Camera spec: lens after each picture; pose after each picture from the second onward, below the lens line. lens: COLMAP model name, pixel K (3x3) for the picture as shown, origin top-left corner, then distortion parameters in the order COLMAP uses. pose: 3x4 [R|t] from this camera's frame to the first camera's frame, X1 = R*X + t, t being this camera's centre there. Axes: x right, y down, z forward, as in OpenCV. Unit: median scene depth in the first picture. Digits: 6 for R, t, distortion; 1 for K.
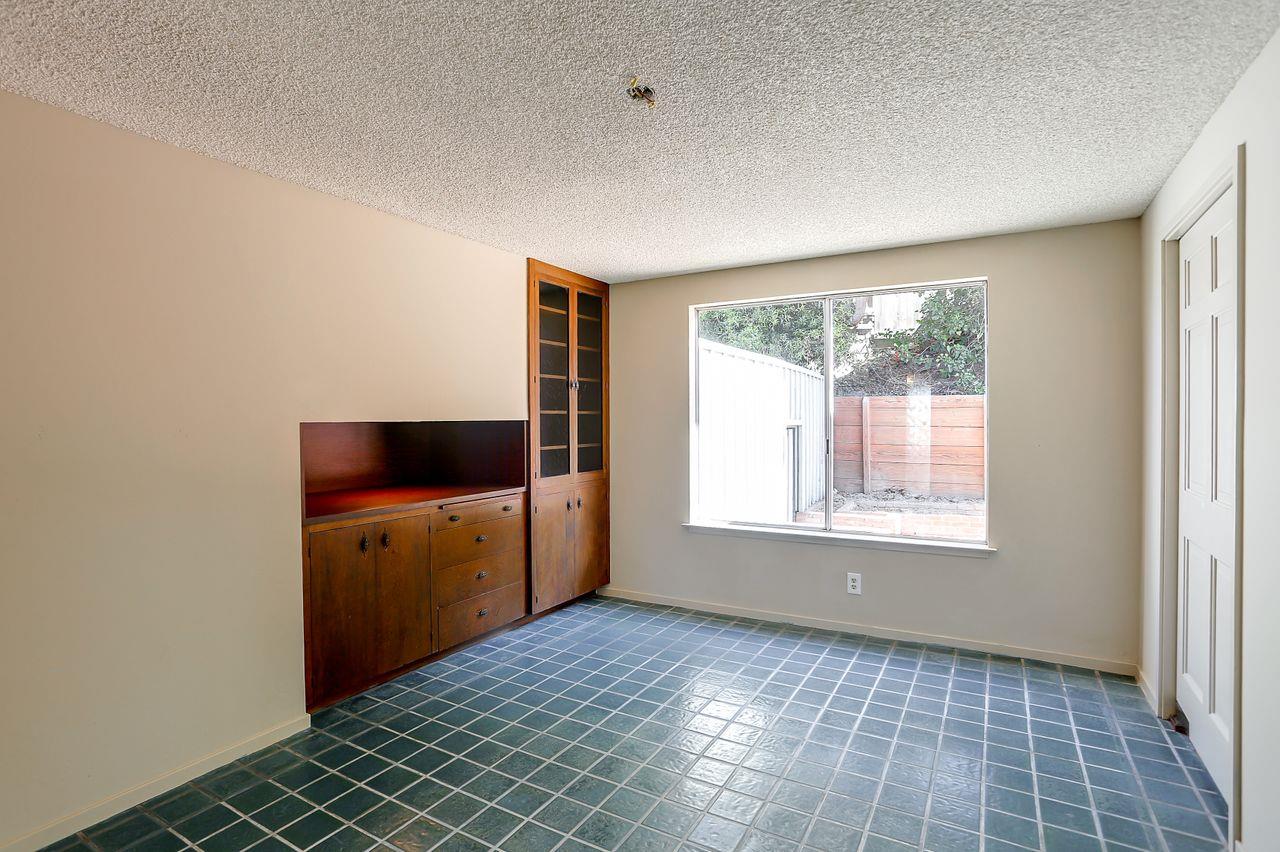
lens RADIAL K [[629.0, 0, 623.2], [0, 629.0, 440.1], [0, 0, 1]] dist [-0.018094, 0.001163]
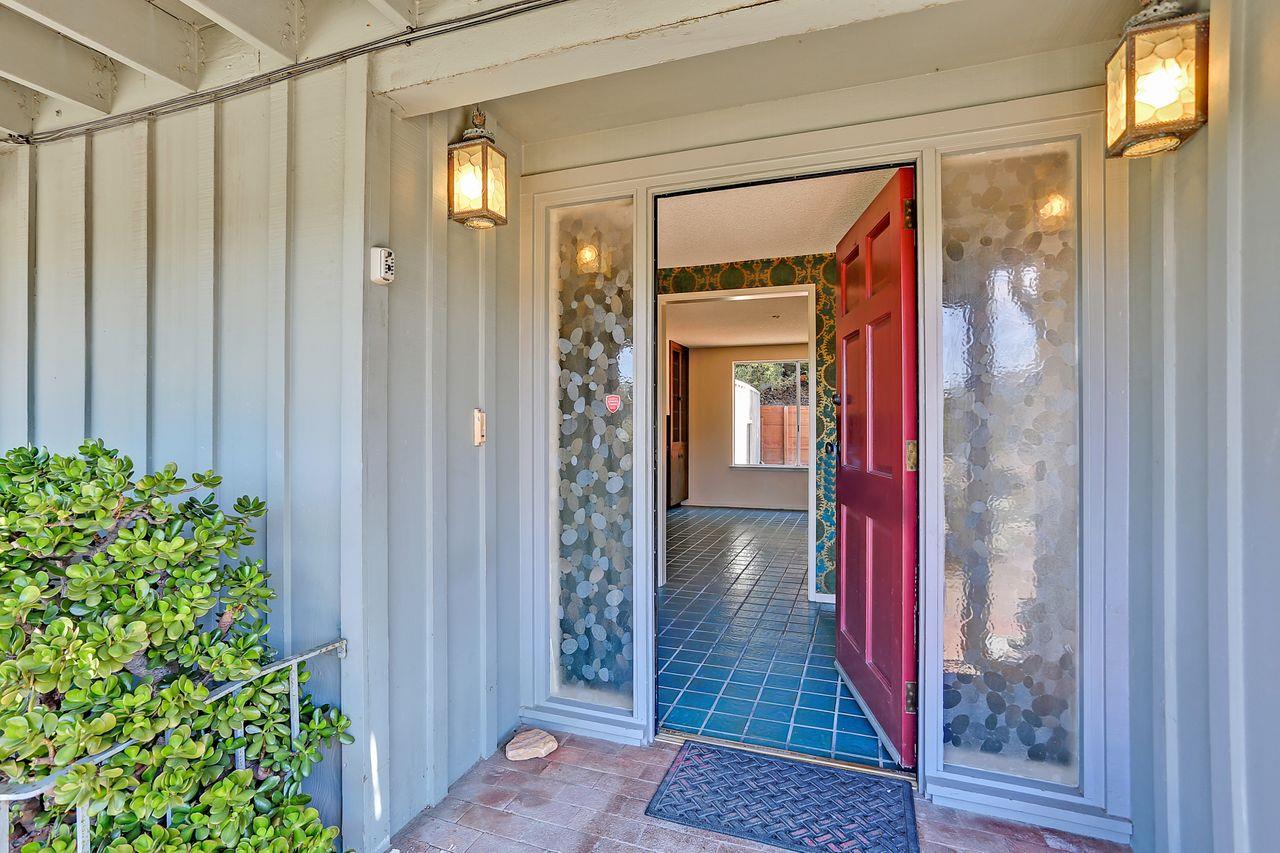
lens RADIAL K [[629.0, 0, 623.2], [0, 629.0, 440.6], [0, 0, 1]] dist [-0.018094, 0.001163]
pose [[0.984277, 0.003195, 0.176601, -0.593489], [-0.001266, 0.999938, -0.011036, 0.070498], [-0.176626, 0.010639, 0.984221, -0.947238]]
